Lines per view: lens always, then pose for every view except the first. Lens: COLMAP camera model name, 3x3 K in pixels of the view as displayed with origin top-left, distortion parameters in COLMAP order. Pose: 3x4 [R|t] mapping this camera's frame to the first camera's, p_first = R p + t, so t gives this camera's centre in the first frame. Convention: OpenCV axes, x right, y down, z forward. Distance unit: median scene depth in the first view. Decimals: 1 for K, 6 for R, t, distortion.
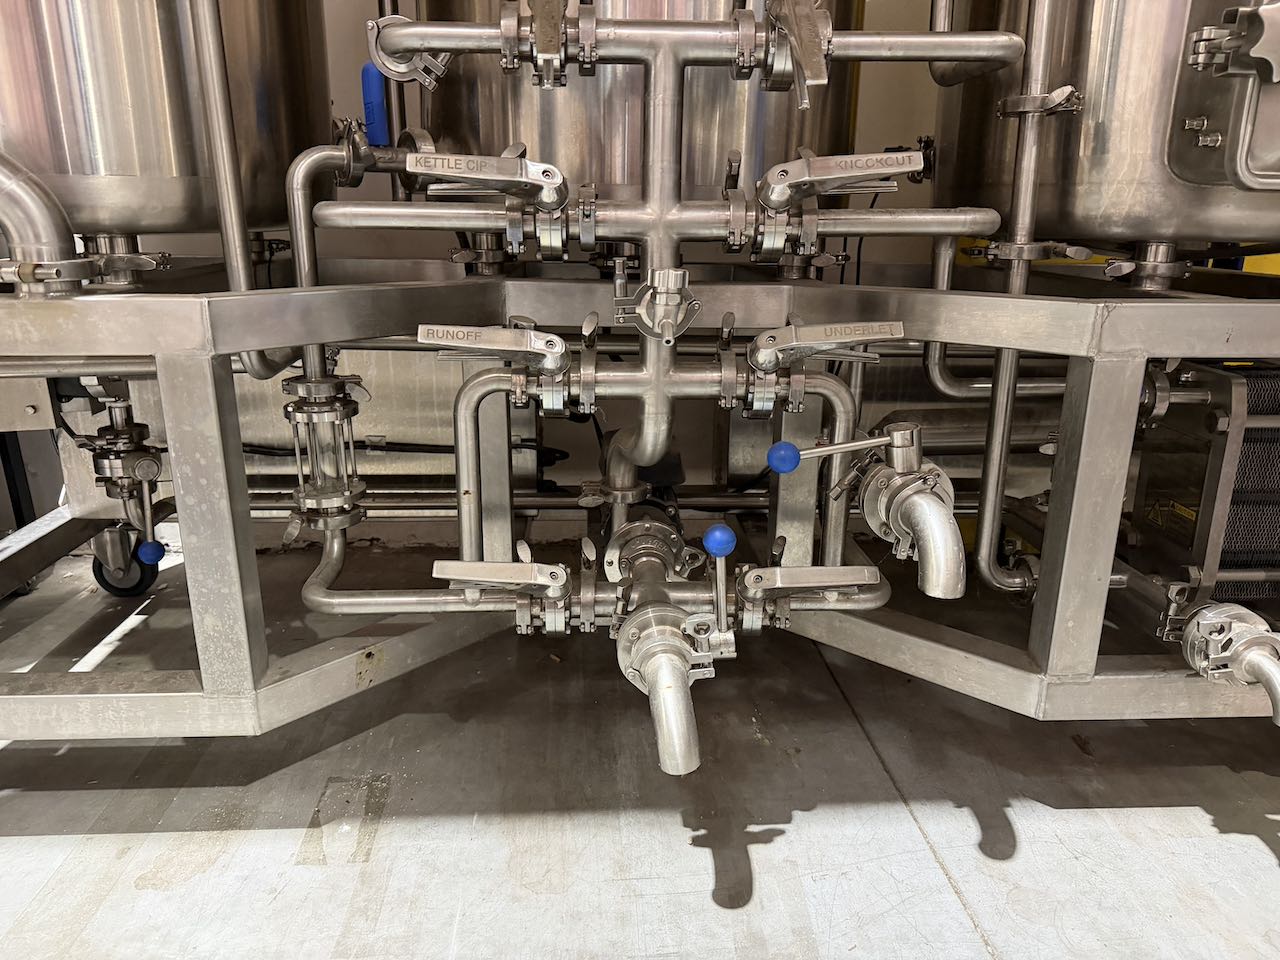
lens RADIAL K [[897.4, 0, 648.2], [0, 897.4, 472.8], [0, 0, 1]] dist [0.091293, -0.148265]
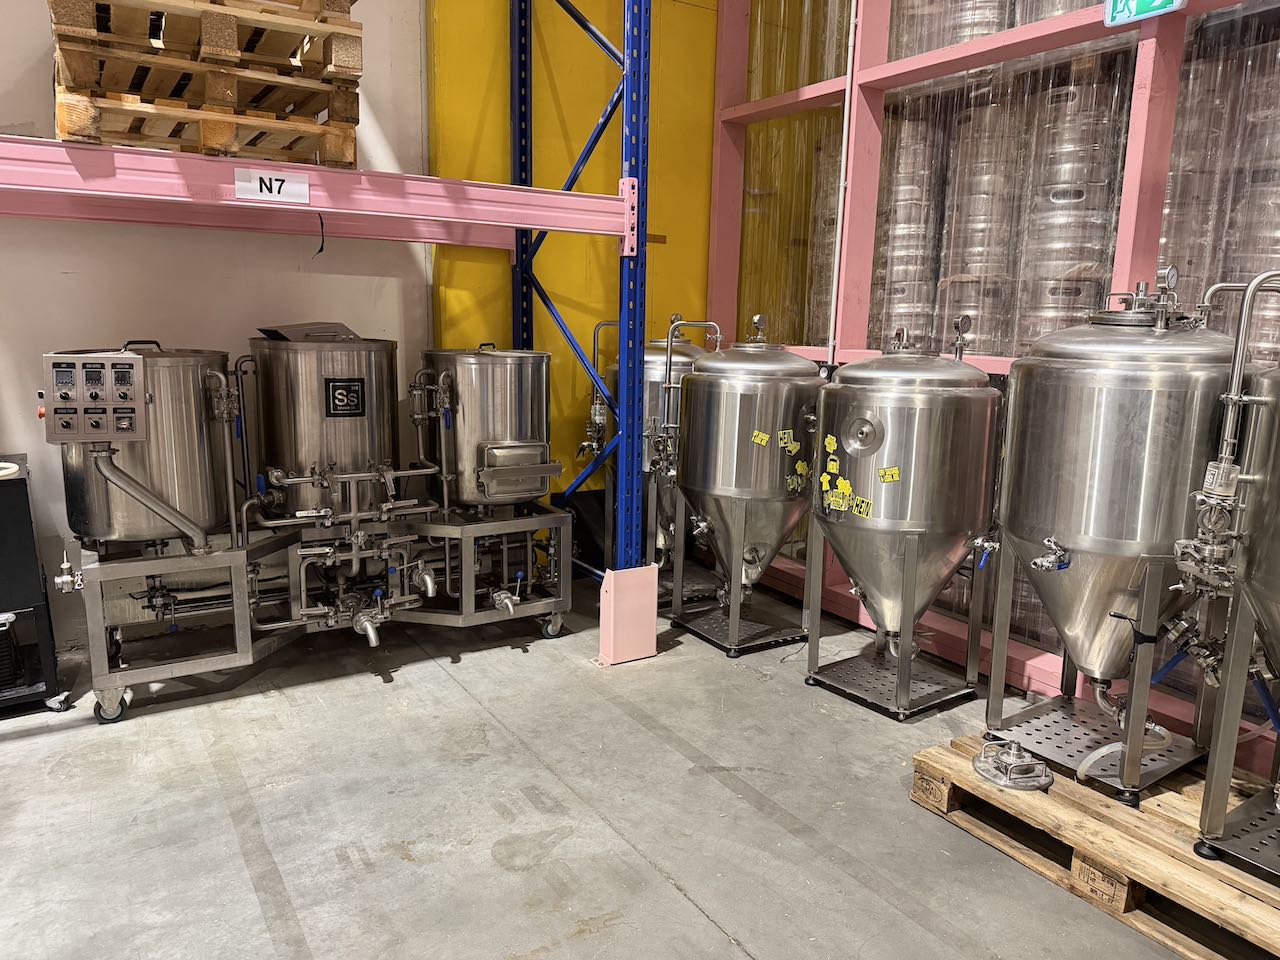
lens RADIAL K [[897.4, 0, 648.2], [0, 897.4, 472.8], [0, 0, 1]] dist [0.091293, -0.148265]
pose [[0.881082, -0.076712, 0.466701, -0.647540], [0.120970, 0.990488, -0.065571, -0.040768], [-0.457231, 0.114230, 0.881981, -2.939855]]
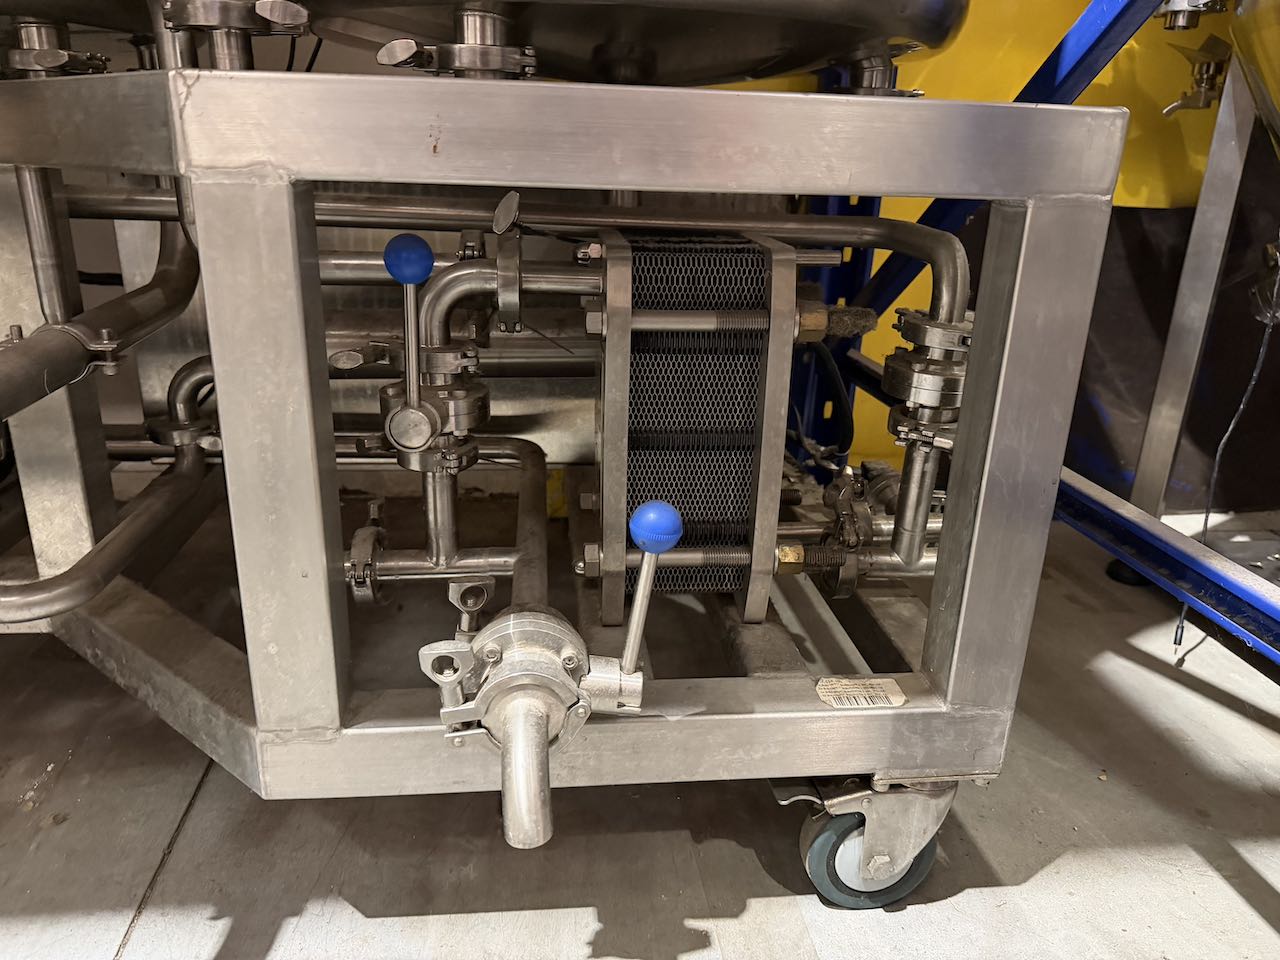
lens RADIAL K [[897.4, 0, 648.2], [0, 897.4, 472.8], [0, 0, 1]] dist [0.091293, -0.148265]
pose [[0.997983, 0.002937, 0.063412, 0.652151], [-0.006432, 0.998466, 0.054989, 0.016144], [-0.063153, -0.055286, 0.996471, 0.386201]]
